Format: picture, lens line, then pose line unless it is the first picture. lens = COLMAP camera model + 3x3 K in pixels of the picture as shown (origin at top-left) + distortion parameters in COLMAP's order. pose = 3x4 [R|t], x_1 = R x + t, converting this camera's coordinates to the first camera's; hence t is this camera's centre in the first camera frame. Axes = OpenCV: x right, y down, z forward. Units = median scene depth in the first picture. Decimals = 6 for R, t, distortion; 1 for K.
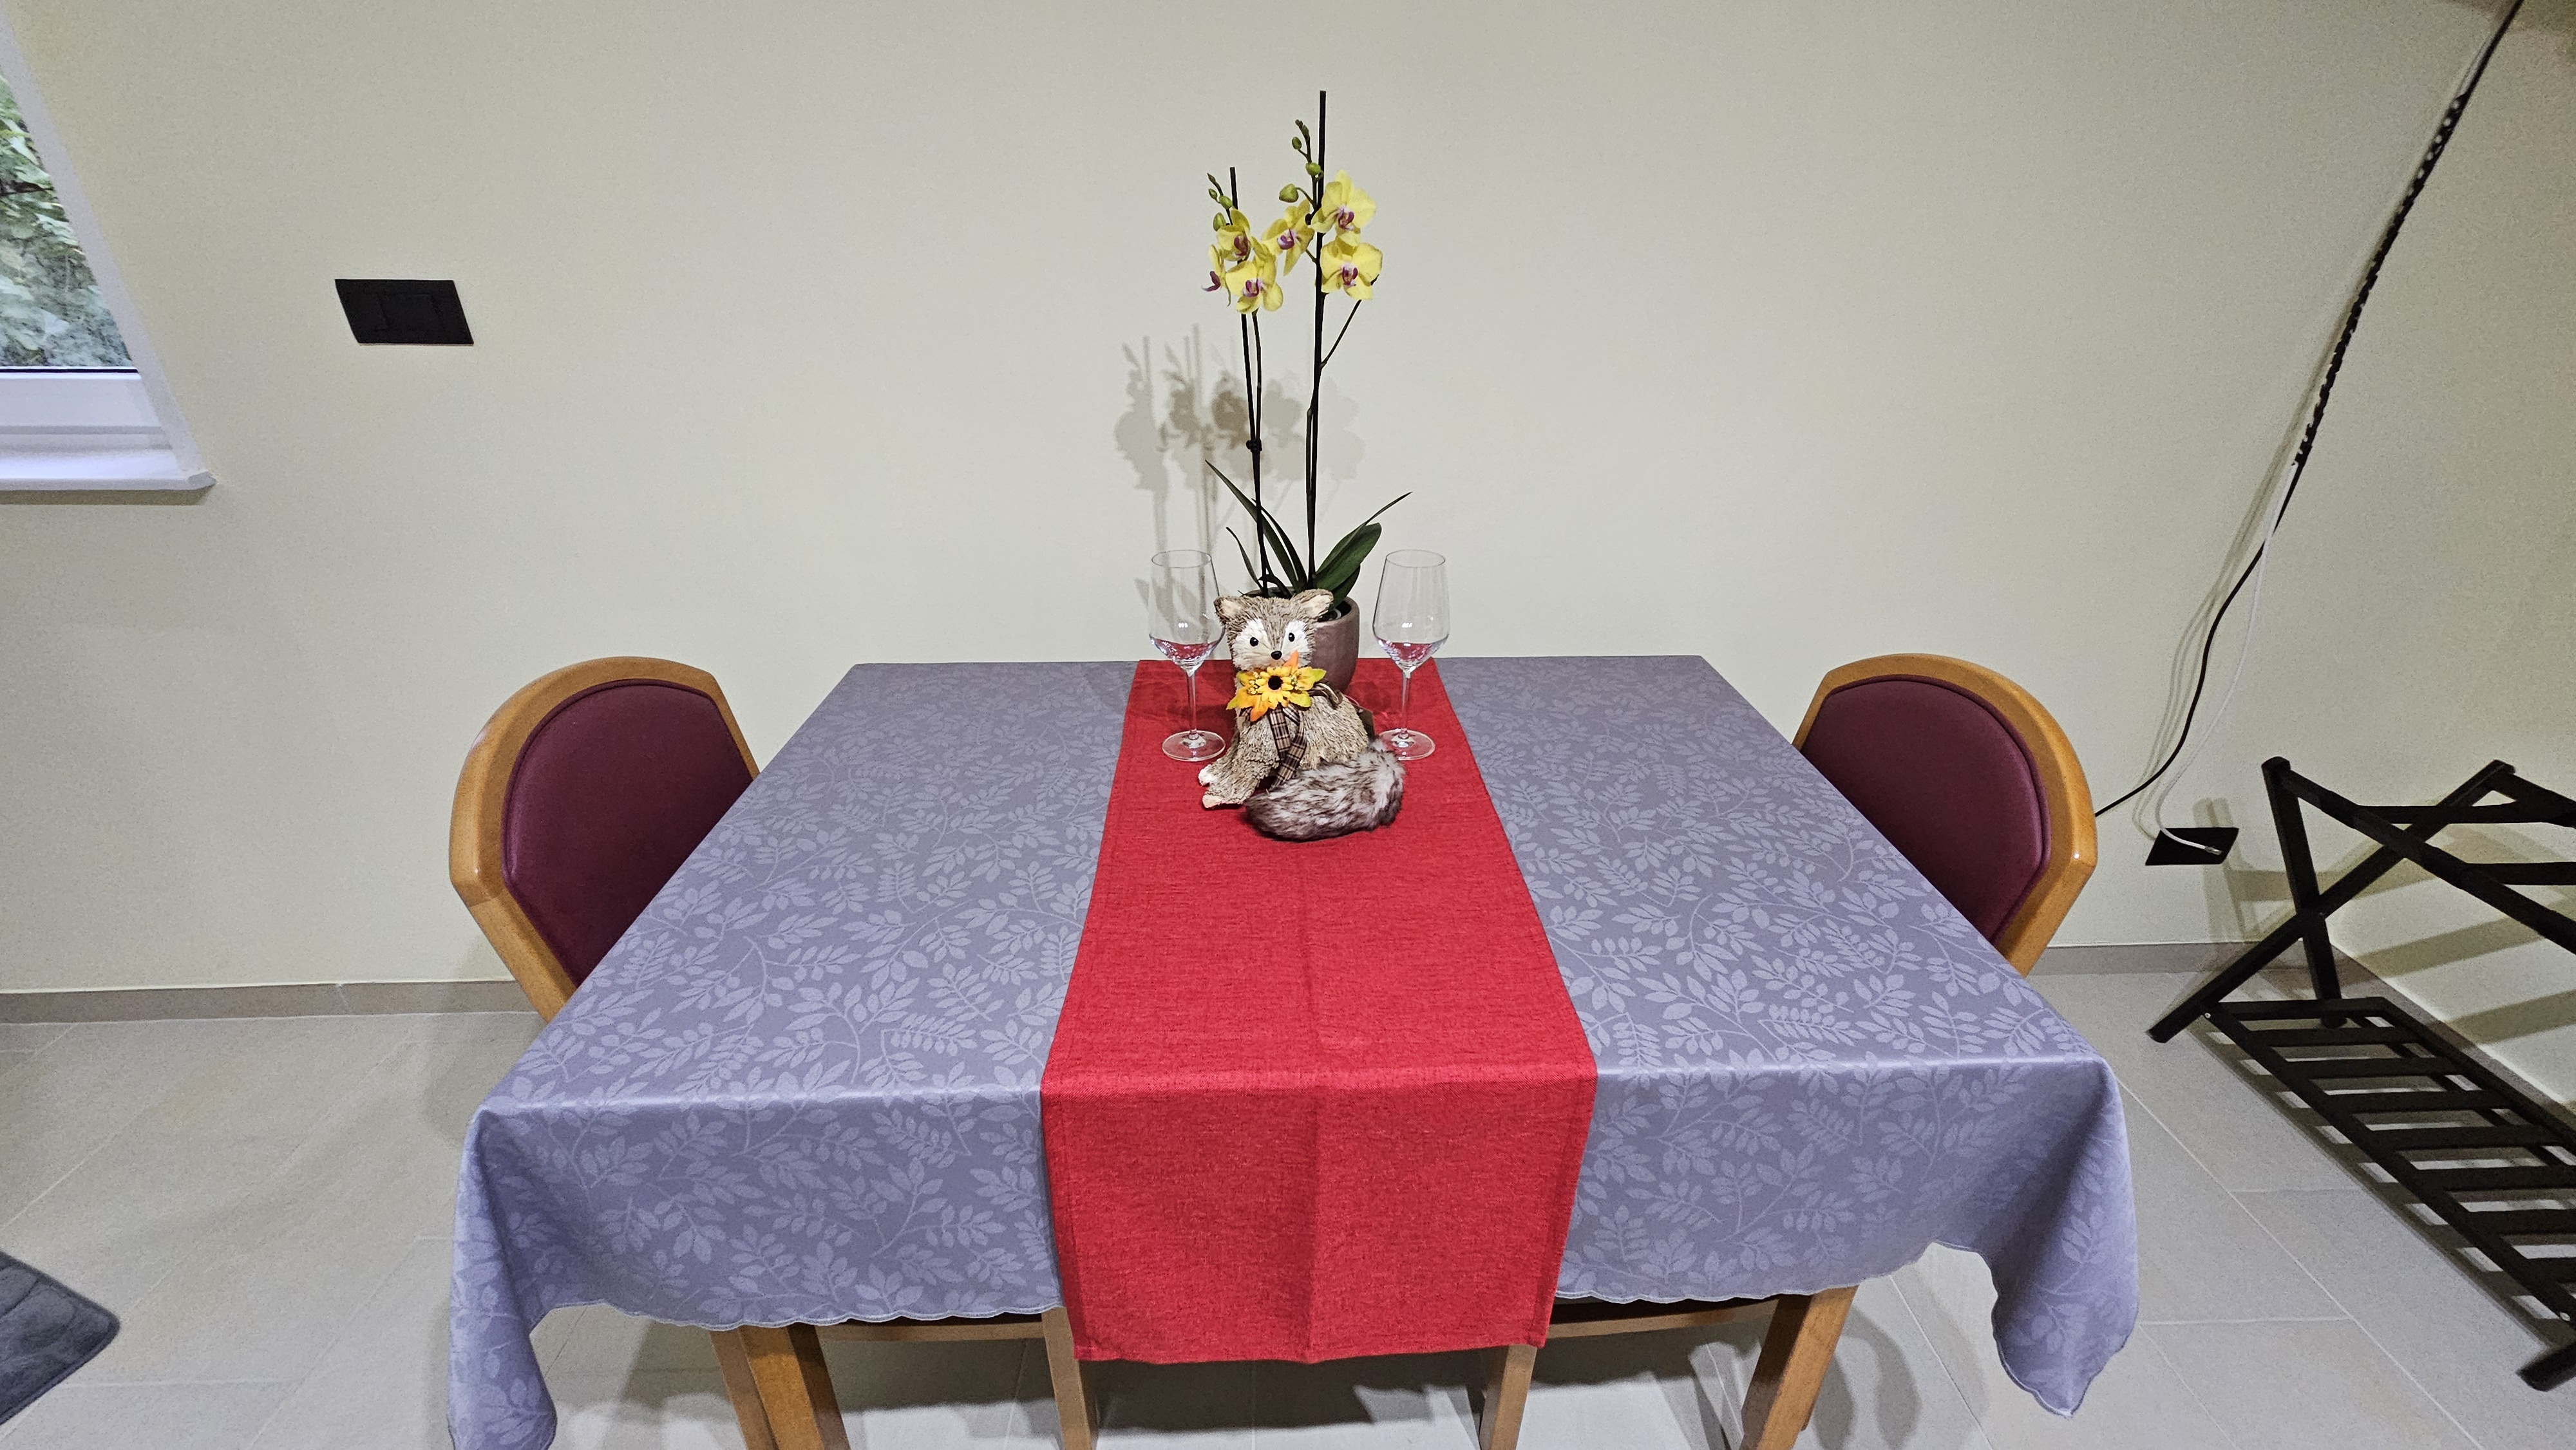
lens RADIAL K [[1049.6, 0, 1310.3], [0, 1049.6, 729.9], [0, 0, 1]] dist [0.003155, -0.000428]
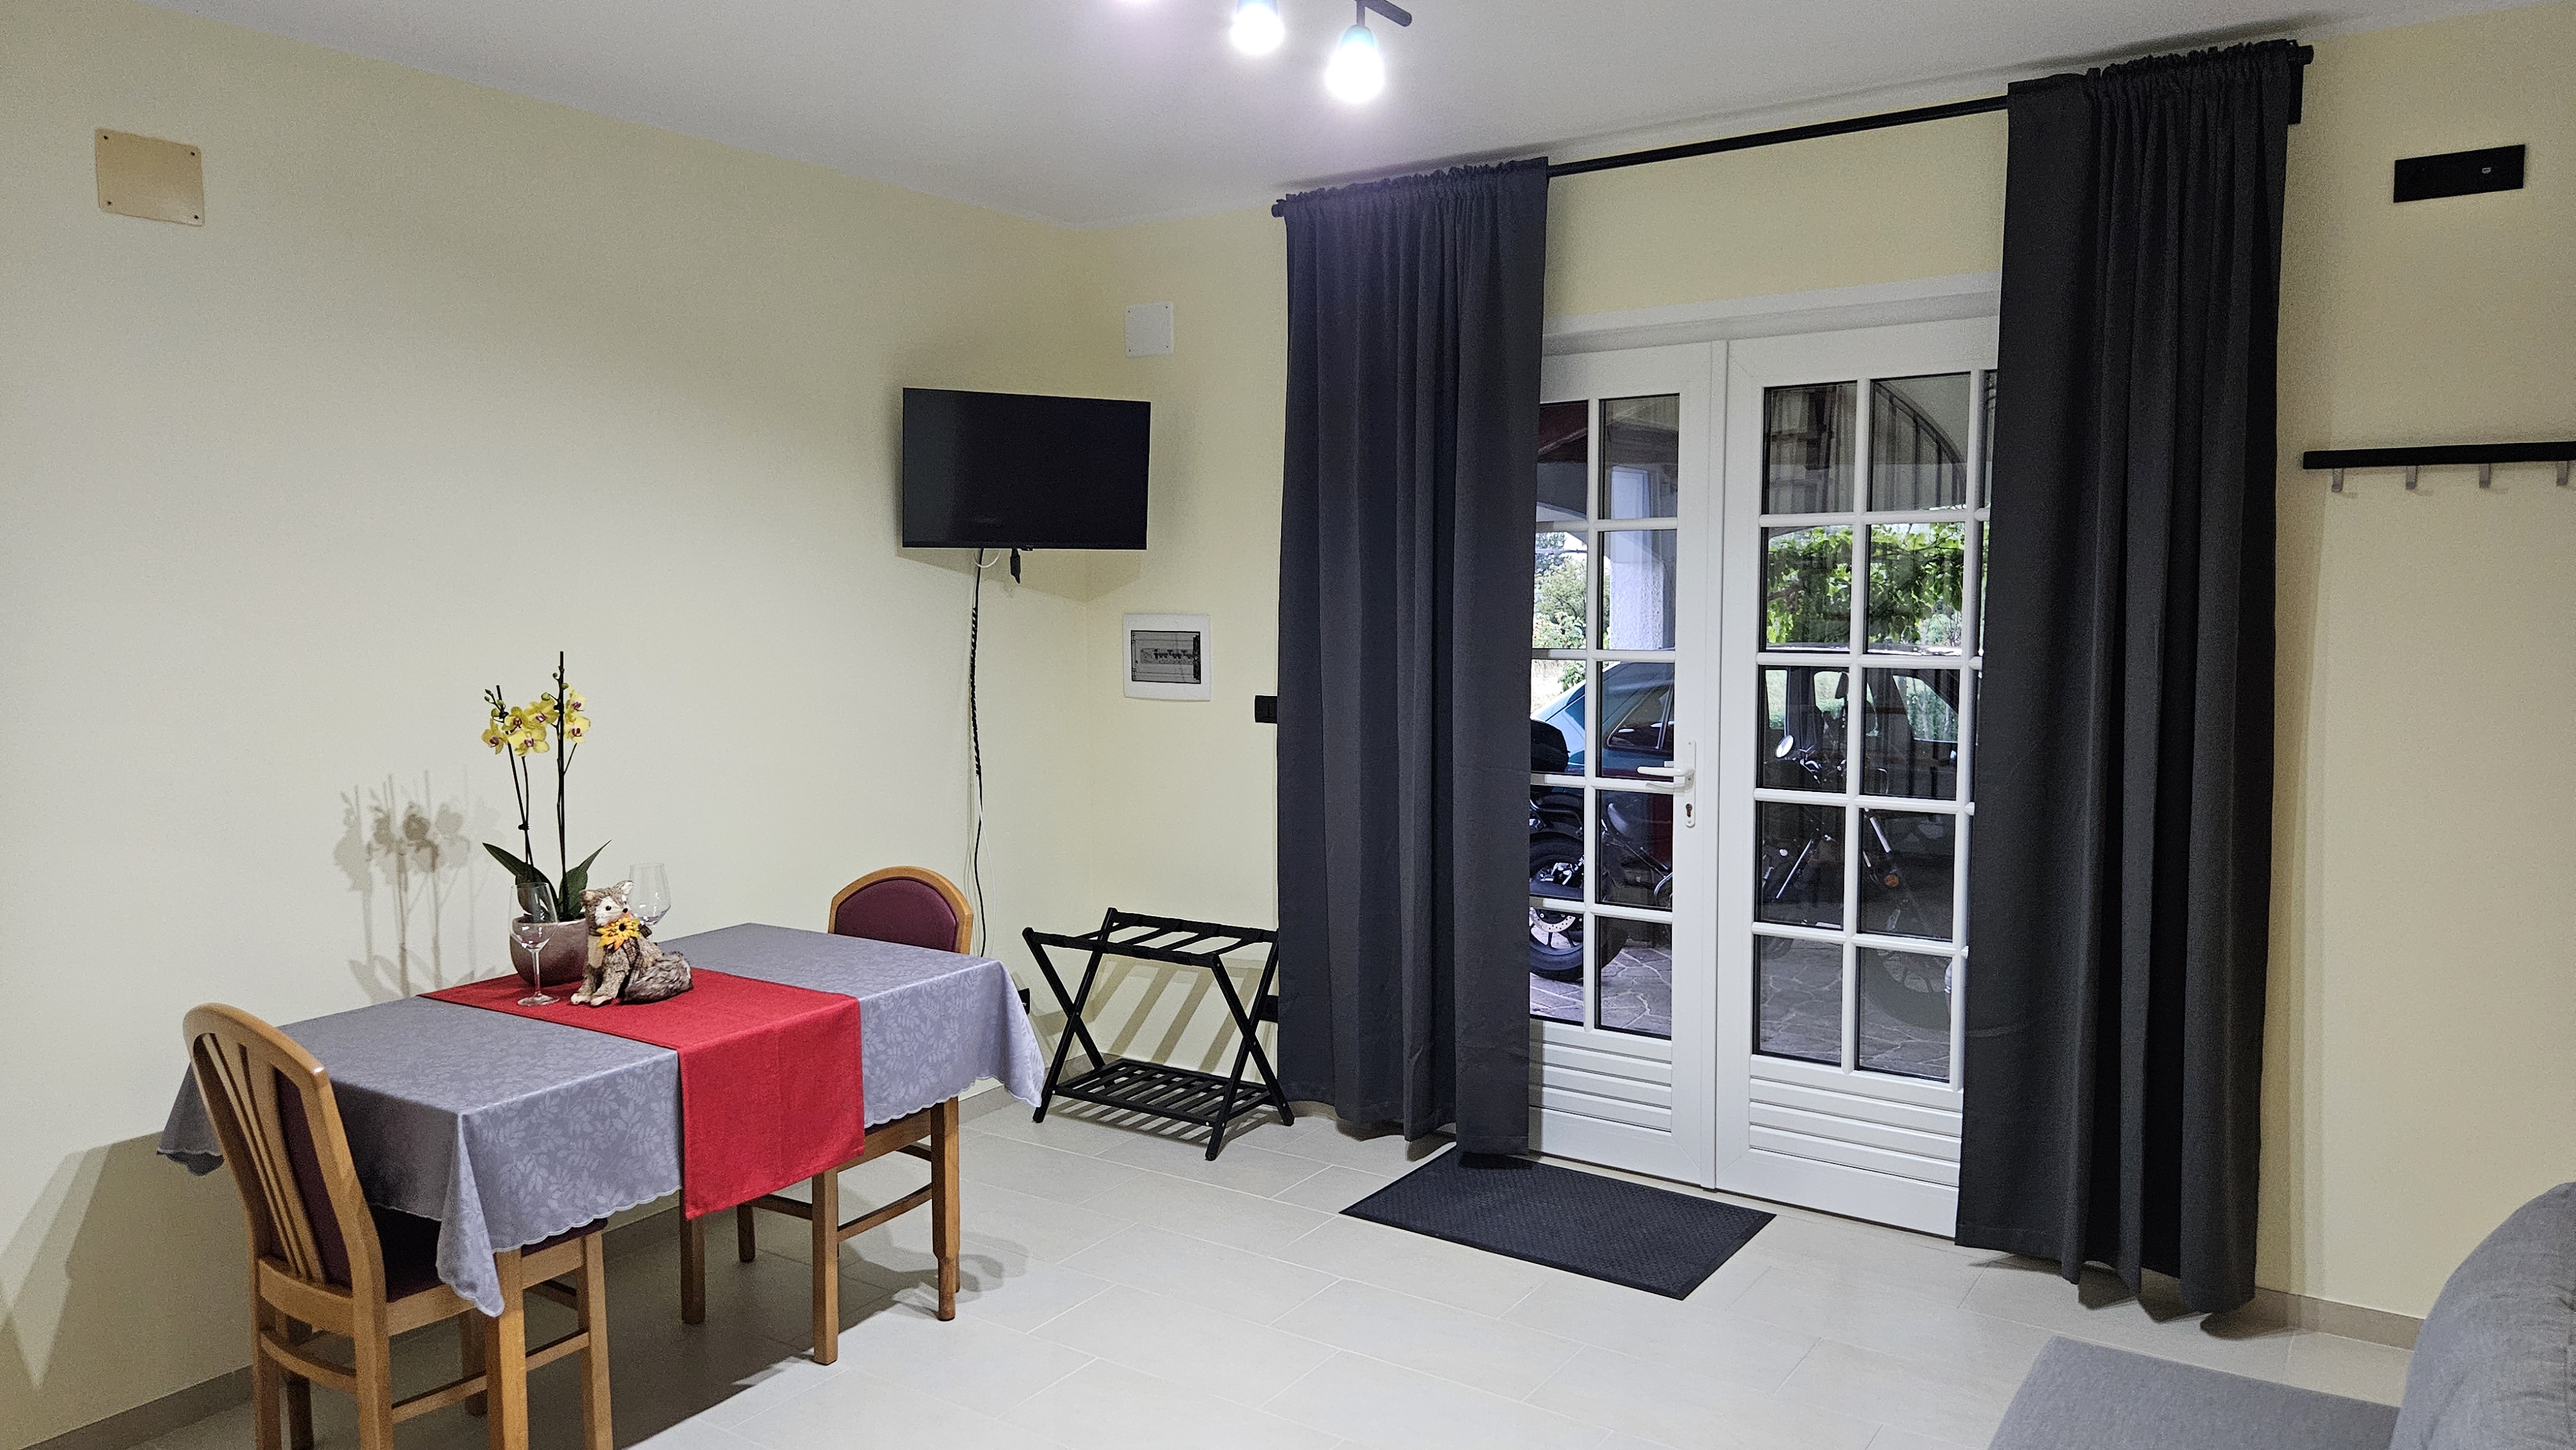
lens RADIAL K [[1780.2, 0, 1288.0], [0, 1780.2, 725.0], [0, 0, 1]] dist [0.048087, -0.005736]
pose [[0.602116, -0.091562, 0.793141, -1.837650], [0.376337, 0.908671, -0.180798, 0.658529], [-0.704150, 0.407350, 0.581584, -1.887012]]
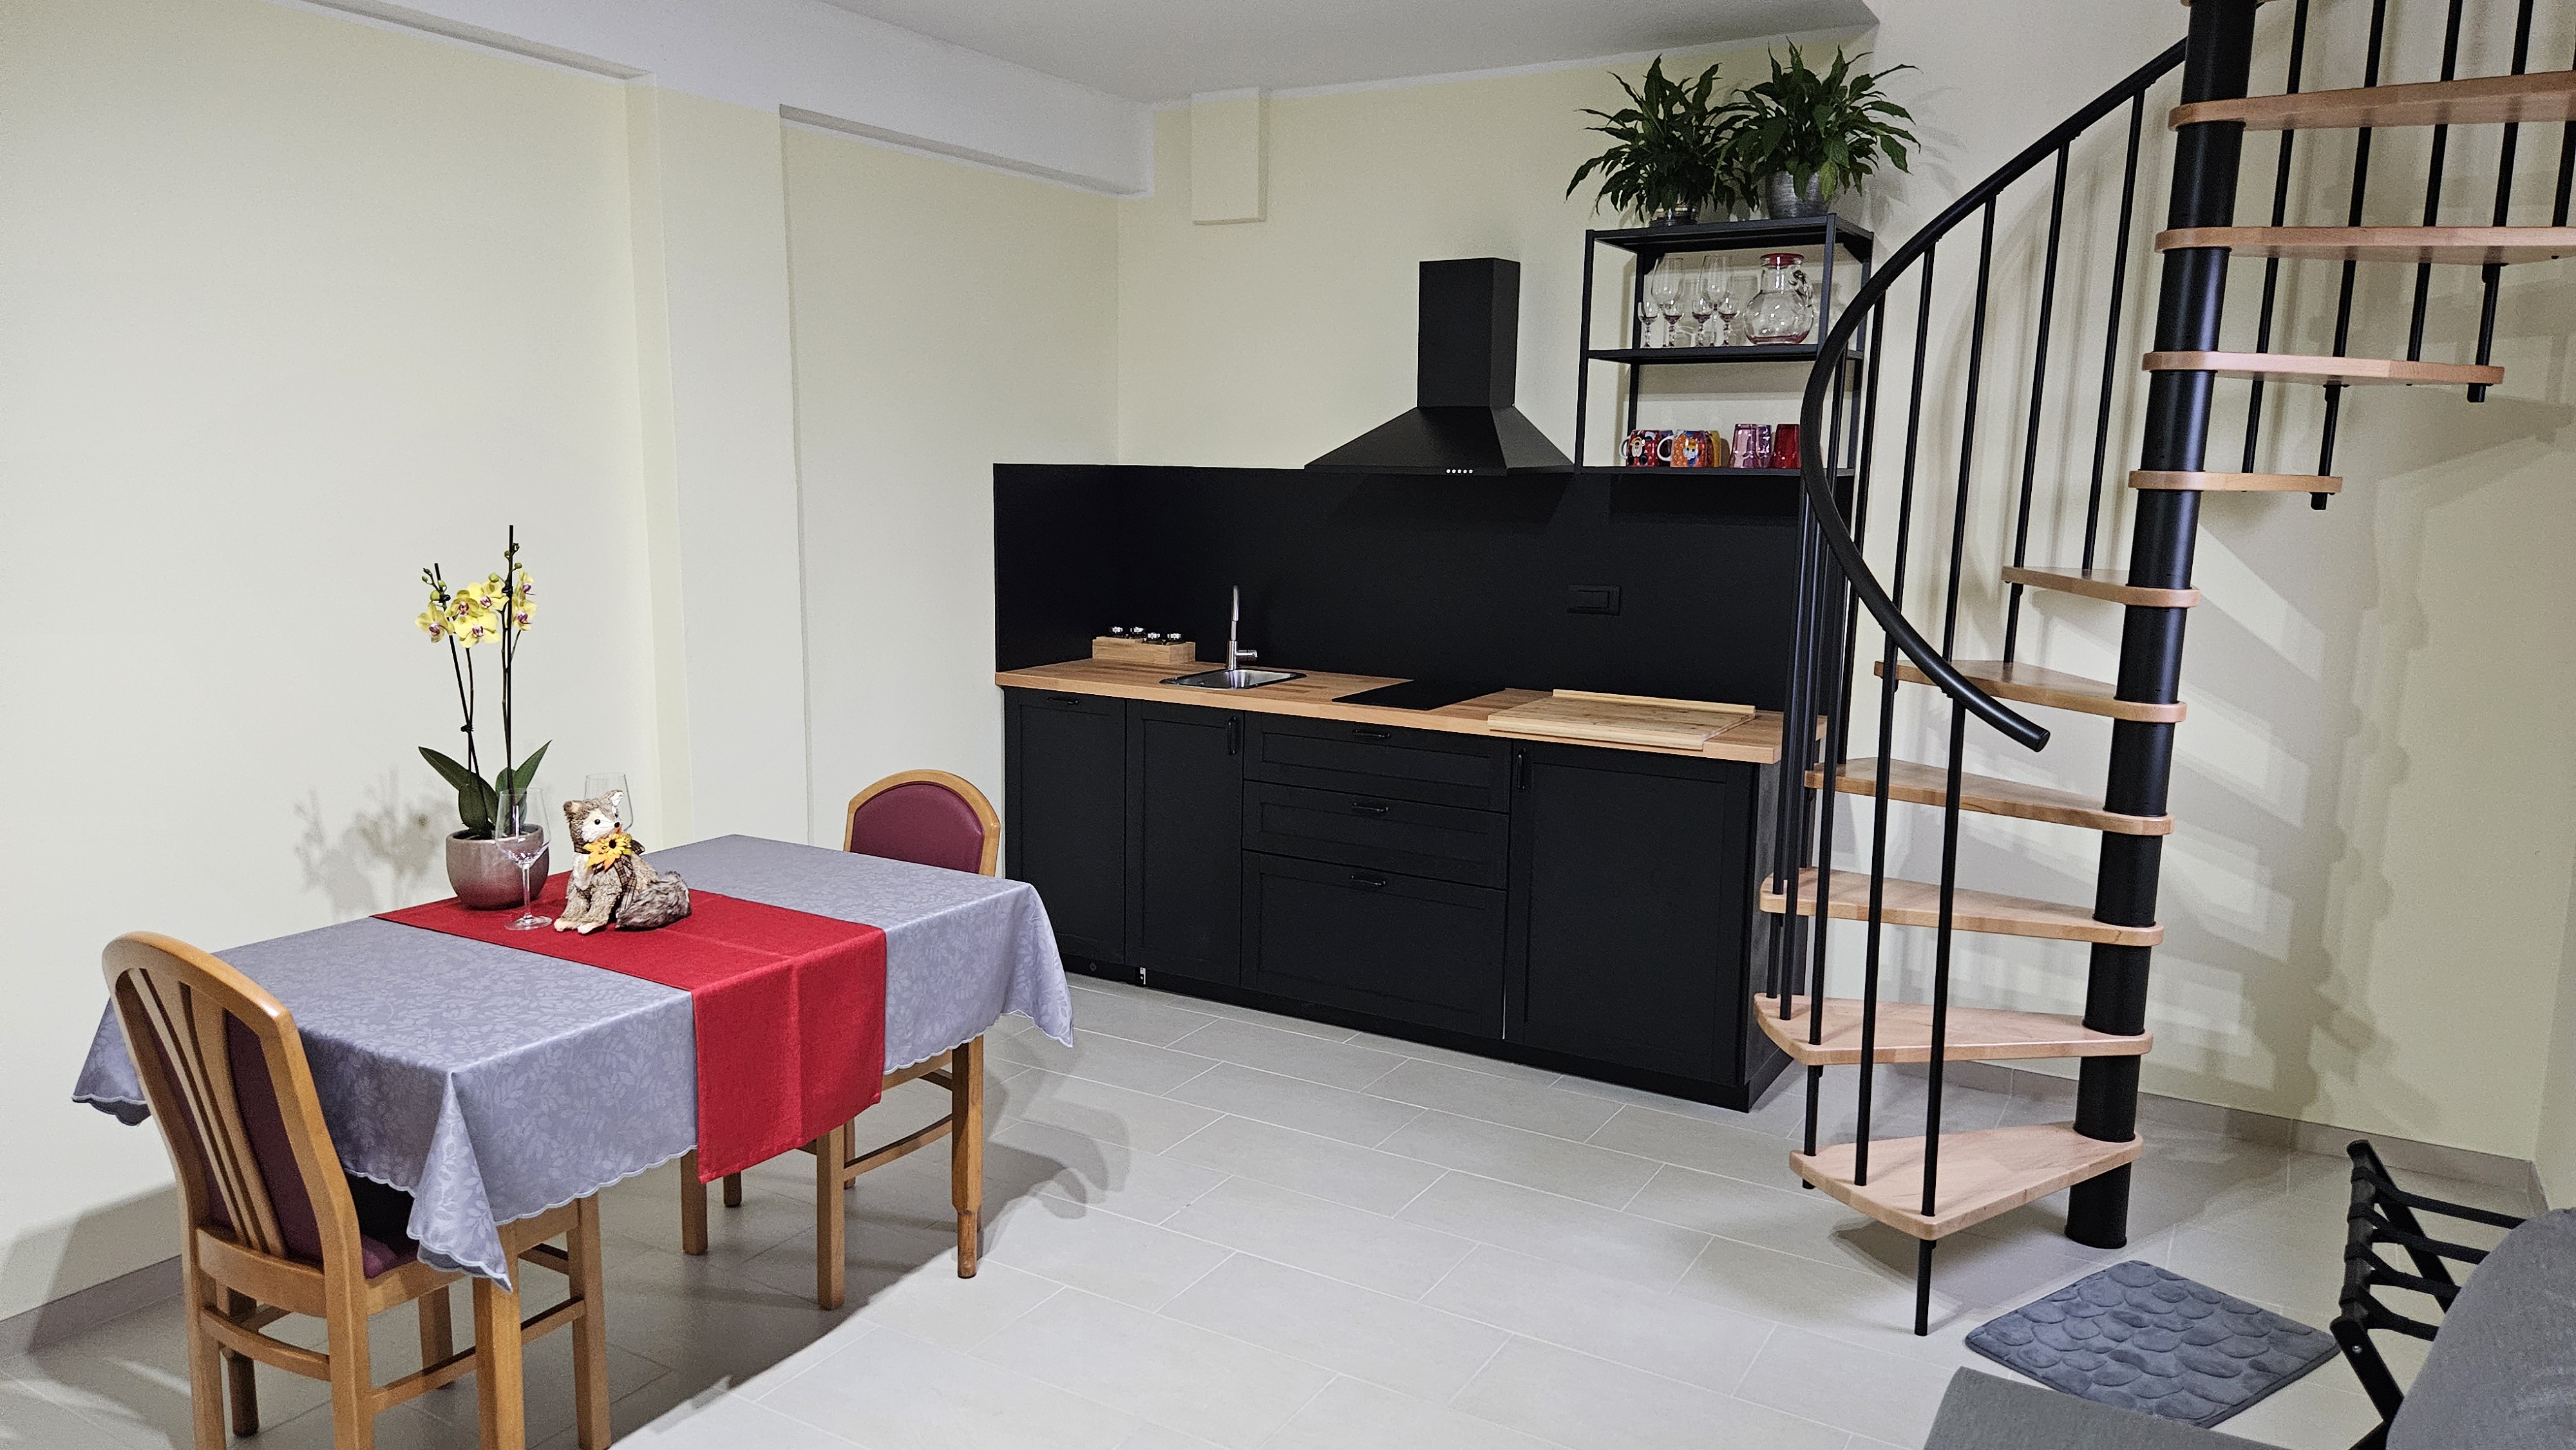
lens RADIAL K [[1712.0, 0, 1222.1], [0, 1712.0, 739.5], [0, 0, 1]] dist [0.047561, 0.003885]
pose [[0.574204, -0.131669, 0.808055, -1.646448], [0.363060, 0.925582, -0.107172, 0.440486], [-0.733810, 0.354911, 0.579276, -1.343833]]
